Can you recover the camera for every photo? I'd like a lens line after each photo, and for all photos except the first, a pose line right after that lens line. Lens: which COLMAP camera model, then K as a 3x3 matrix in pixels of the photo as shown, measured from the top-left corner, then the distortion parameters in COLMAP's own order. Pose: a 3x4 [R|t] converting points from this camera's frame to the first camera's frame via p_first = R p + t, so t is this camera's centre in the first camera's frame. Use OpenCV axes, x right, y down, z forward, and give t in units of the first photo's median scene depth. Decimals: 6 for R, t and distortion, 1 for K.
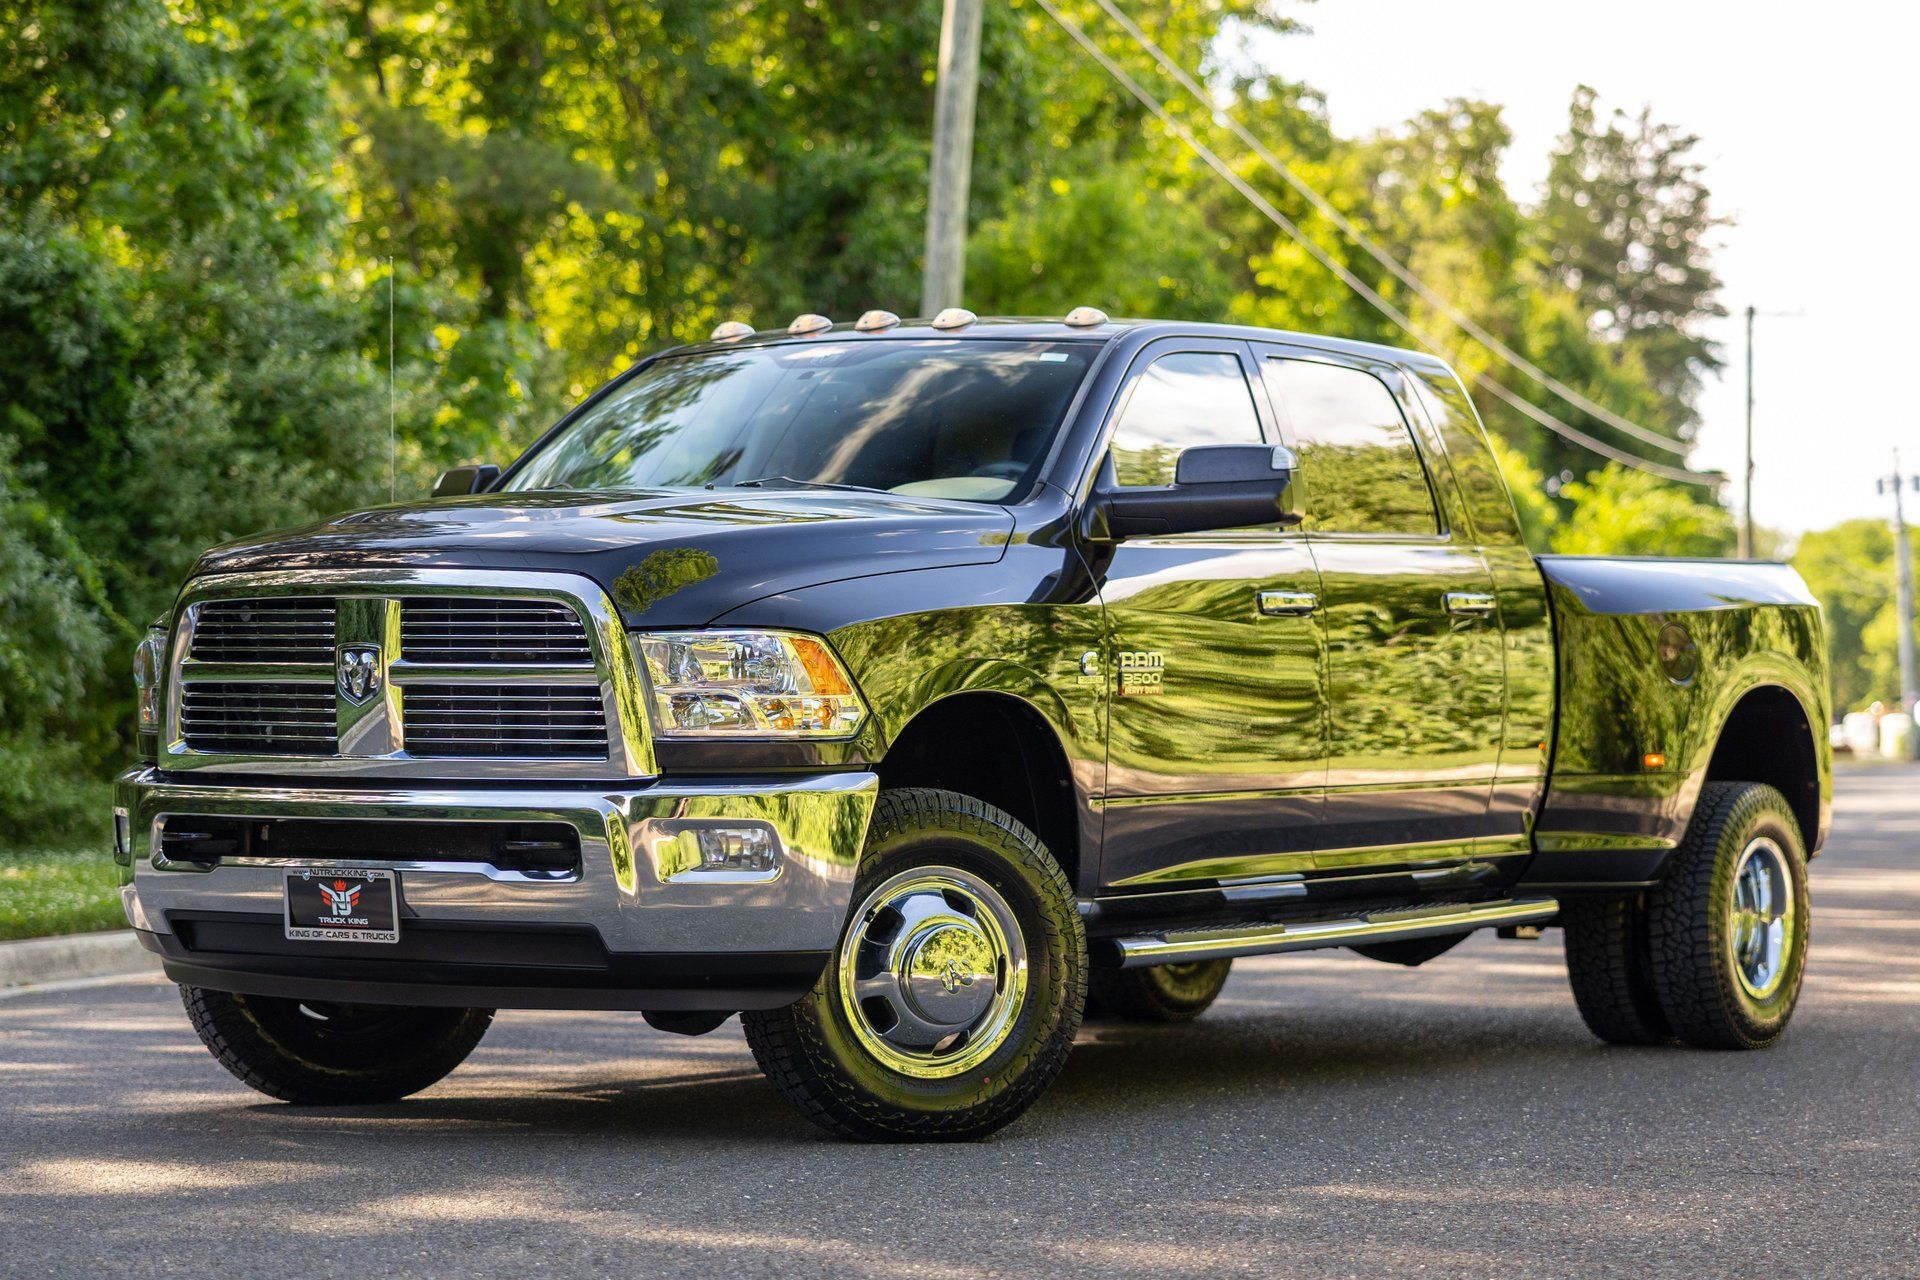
lens RADIAL K [[4619.3, 0, 961.7], [0, 4619.3, 649.2], [0, 0, 1]] dist [-0.077151, 0.000000]
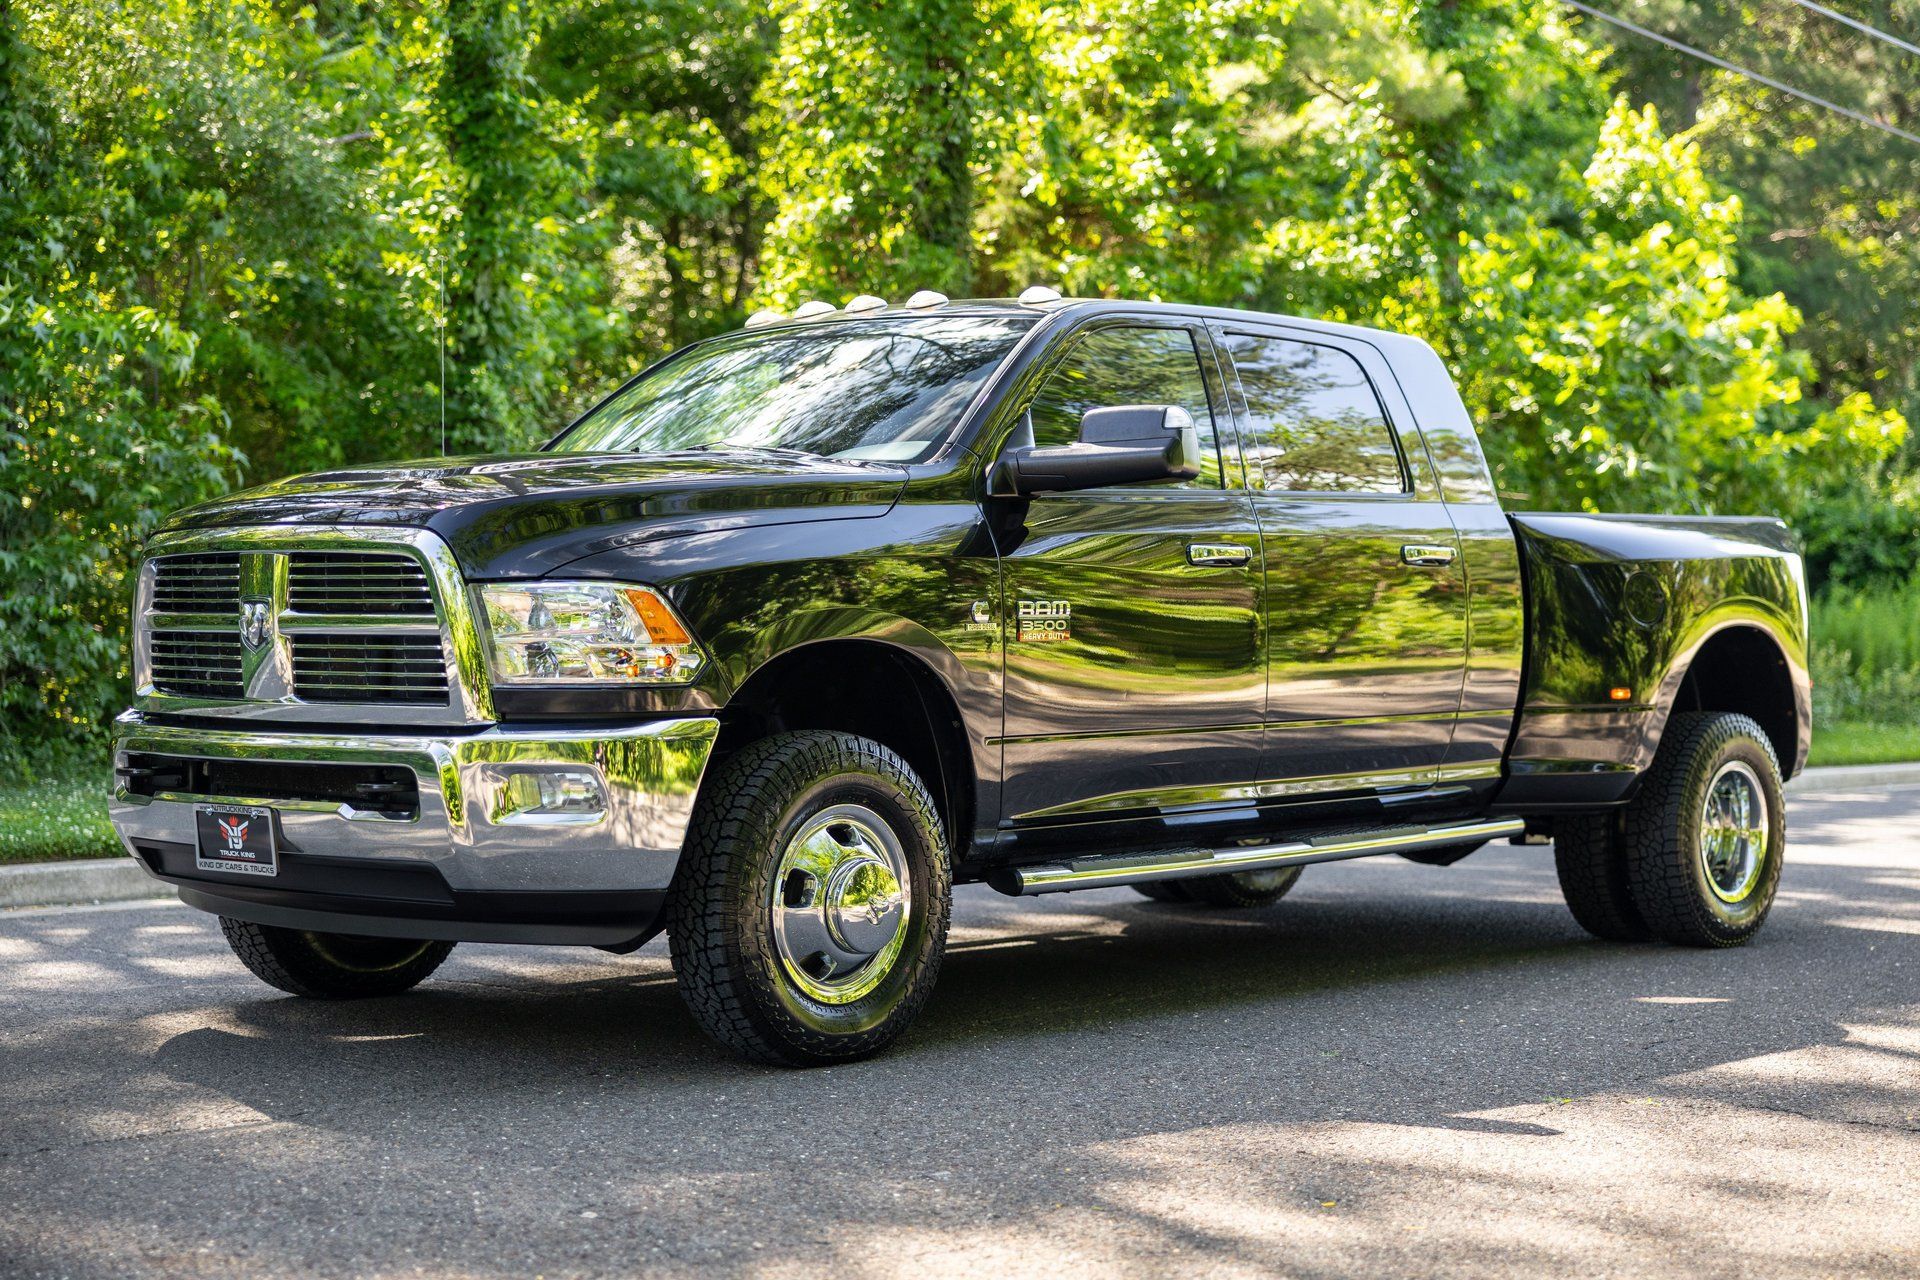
lens RADIAL K [[2937.9, 0, 973.8], [0, 2937.9, 655.3], [0, 0, 1]] dist [-0.057491, 0.000000]
pose [[0.987134, 0.000676, -0.159894, 0.131787], [0.002727, 0.999774, 0.021064, -0.001130], [0.159872, -0.021229, 0.986909, 0.325832]]
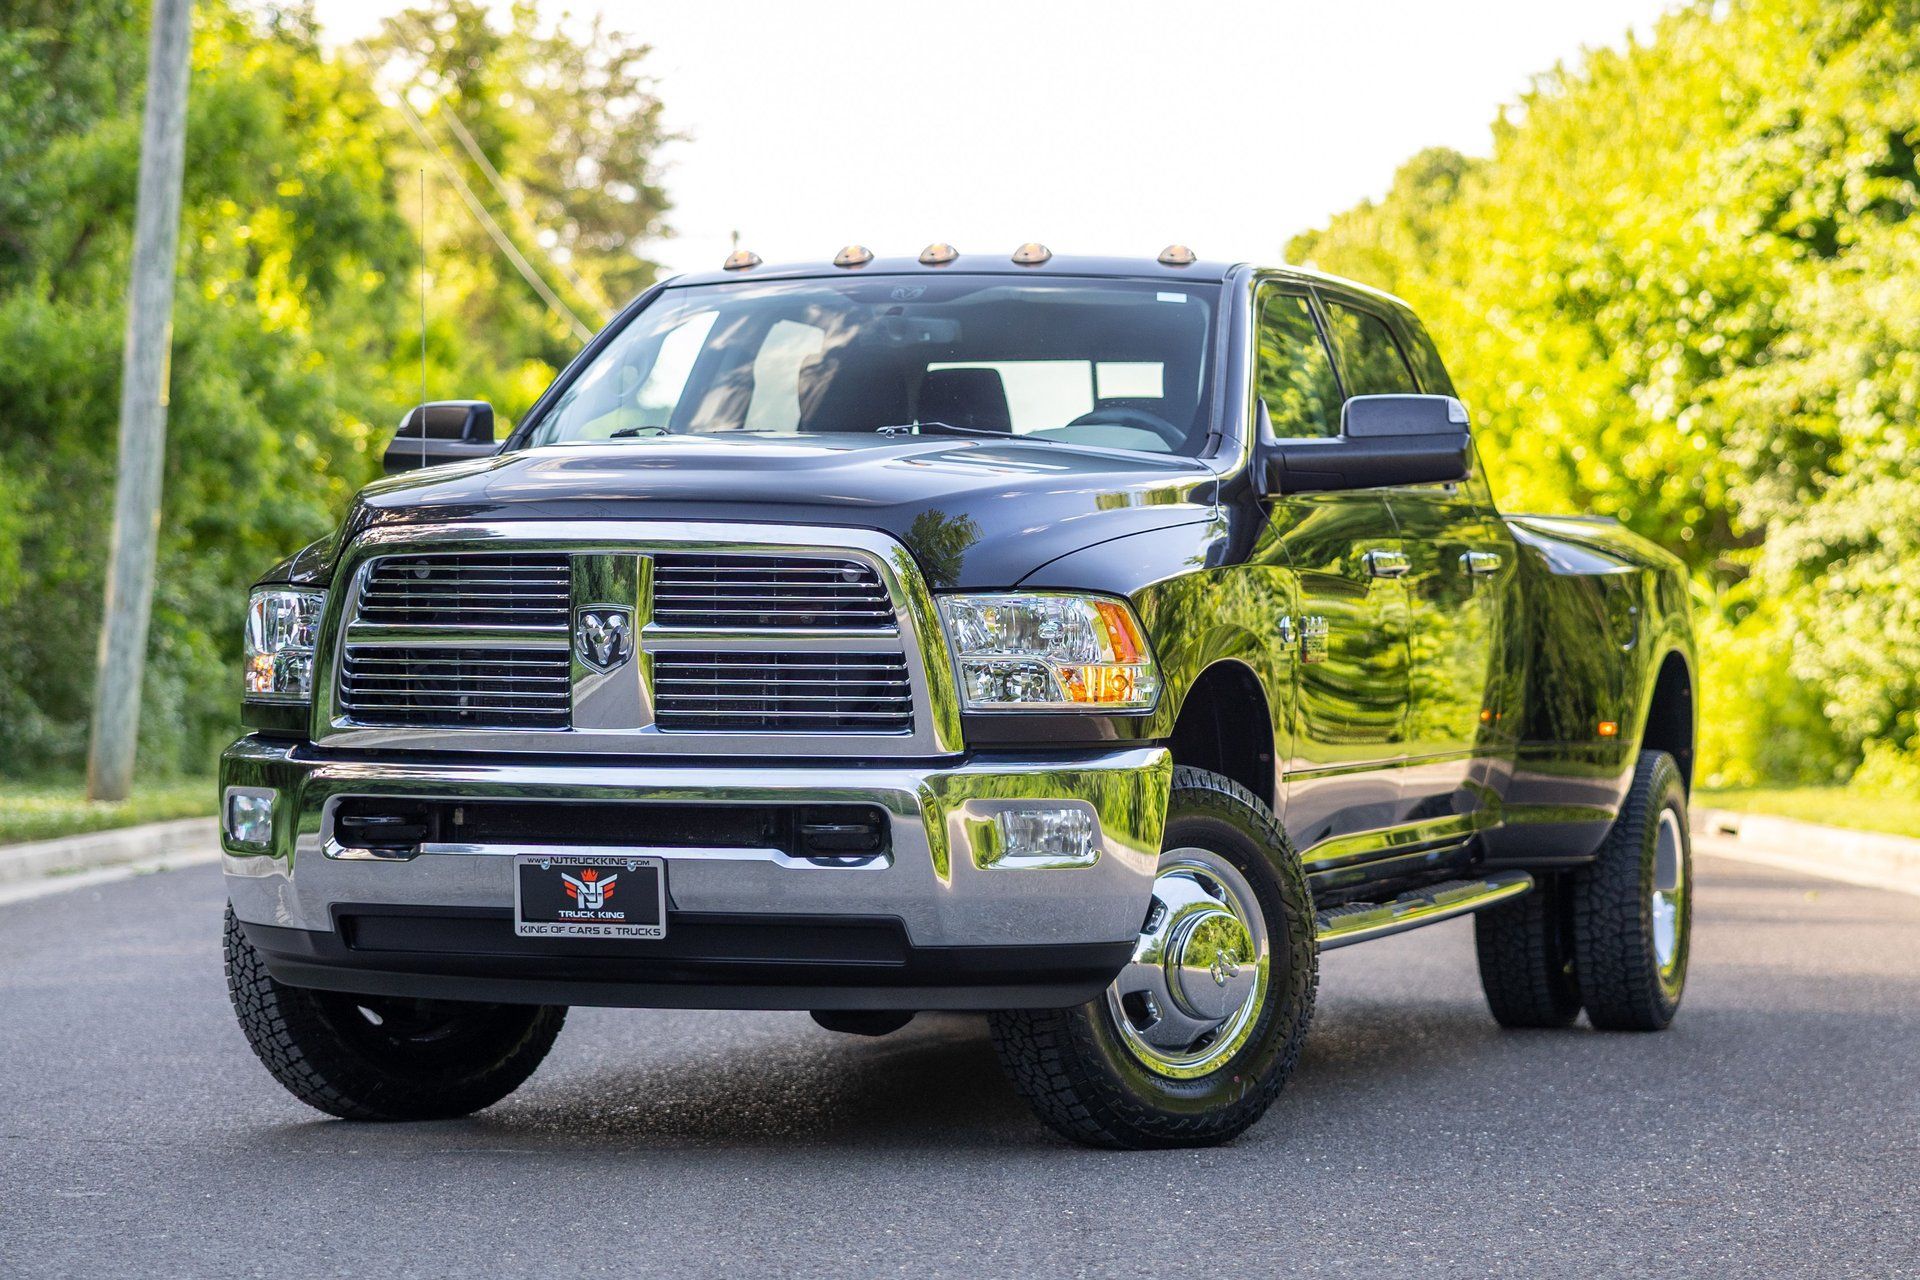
lens RADIAL K [[4967.7, 0, 959.8], [0, 4967.7, 625.7], [0, 0, 1]] dist [0.153151, 0.000000]
pose [[0.972247, 0.004289, 0.233917, -0.266135], [-0.005904, 0.999963, 0.006203, -0.003328], [-0.233882, -0.007412, 0.972237, 0.040598]]
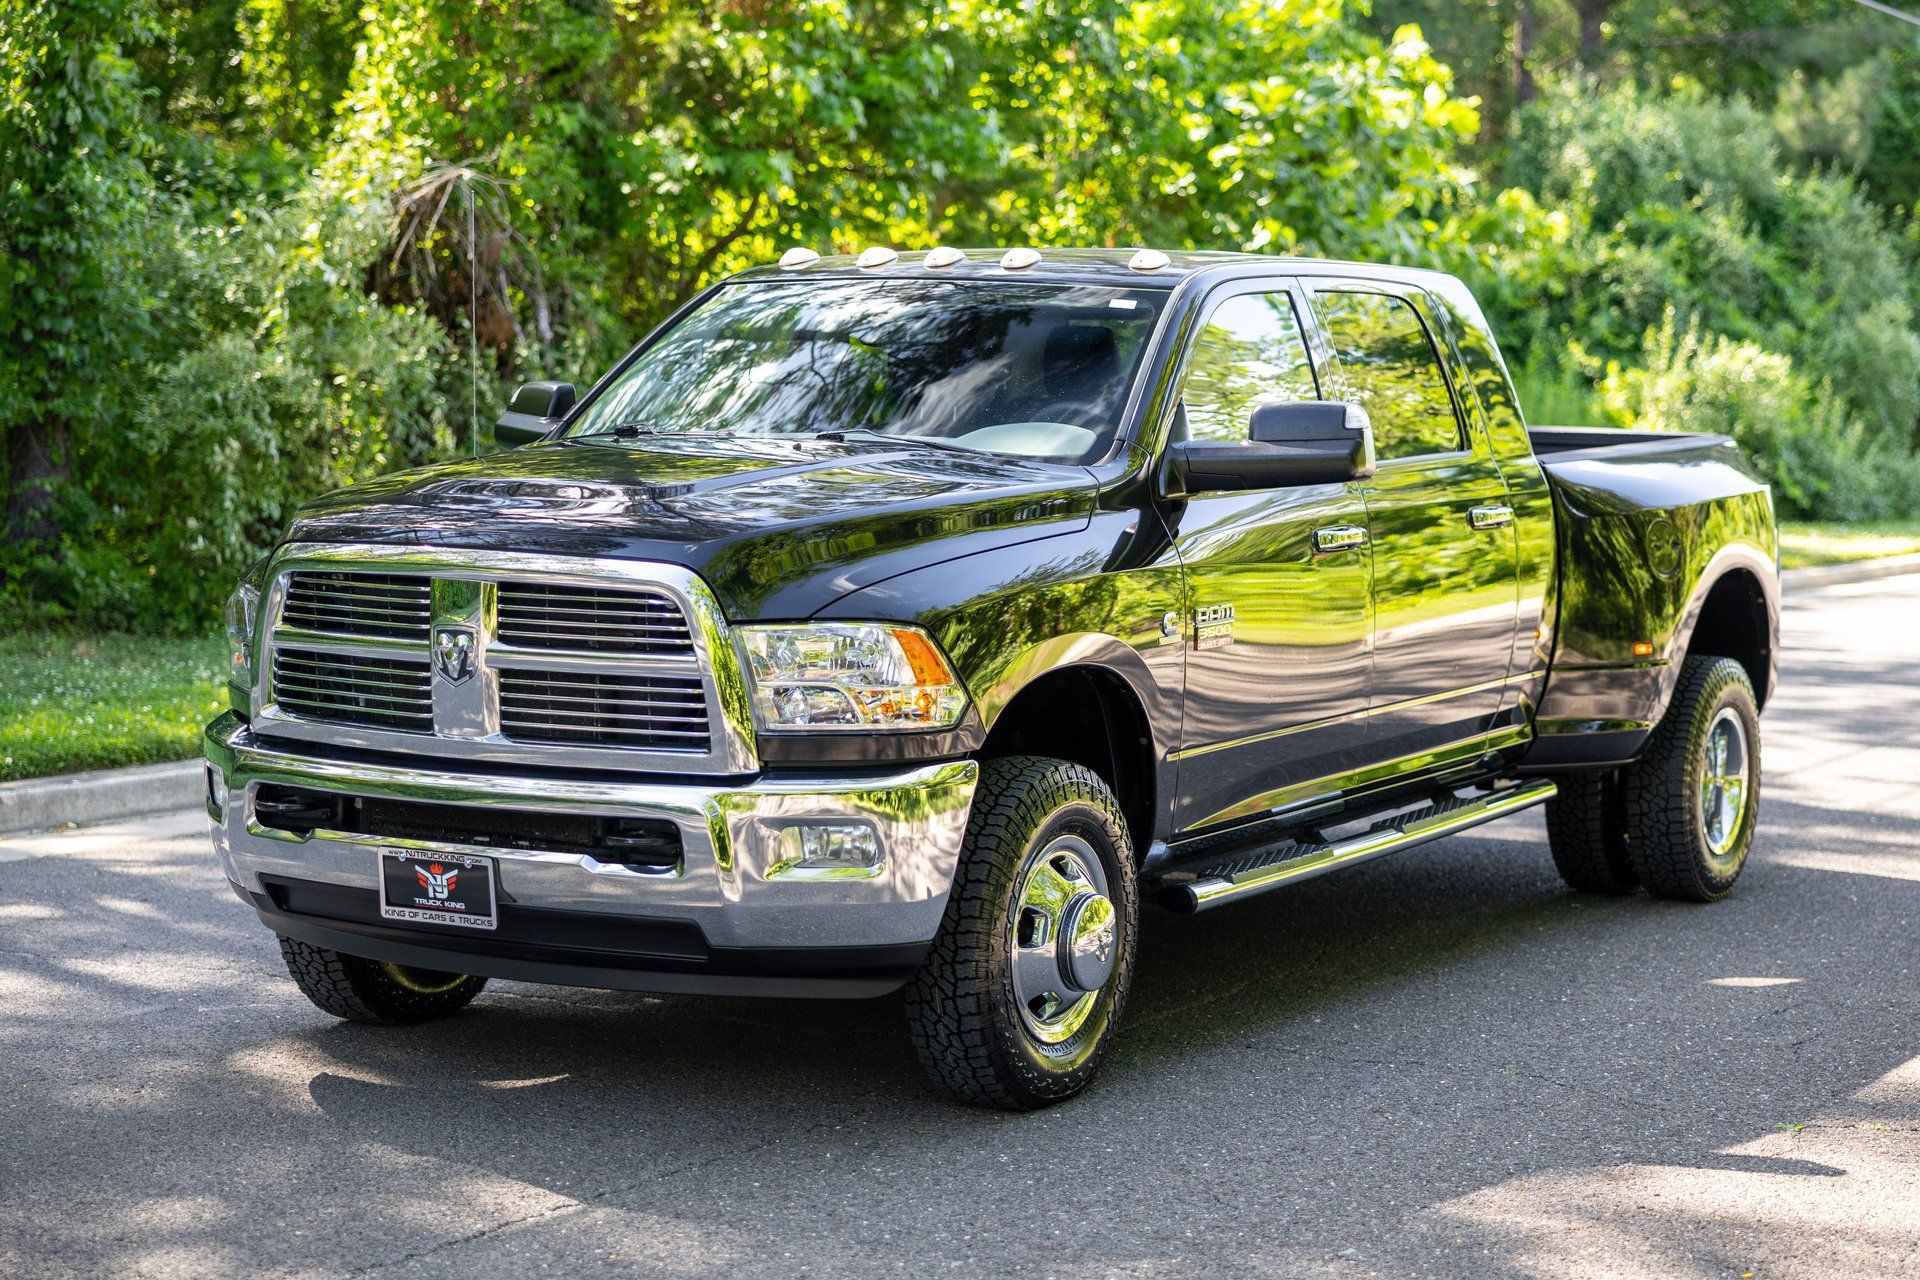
lens RADIAL K [[3553.0, 0, 971.6], [0, 3553.0, 625.7], [0, 0, 1]] dist [-0.006973, 0.000000]
pose [[0.999475, 0.006784, 0.031672, -0.040067], [-0.009536, 0.996114, 0.087560, -0.063558], [-0.030955, -0.087816, 0.995656, 0.216011]]
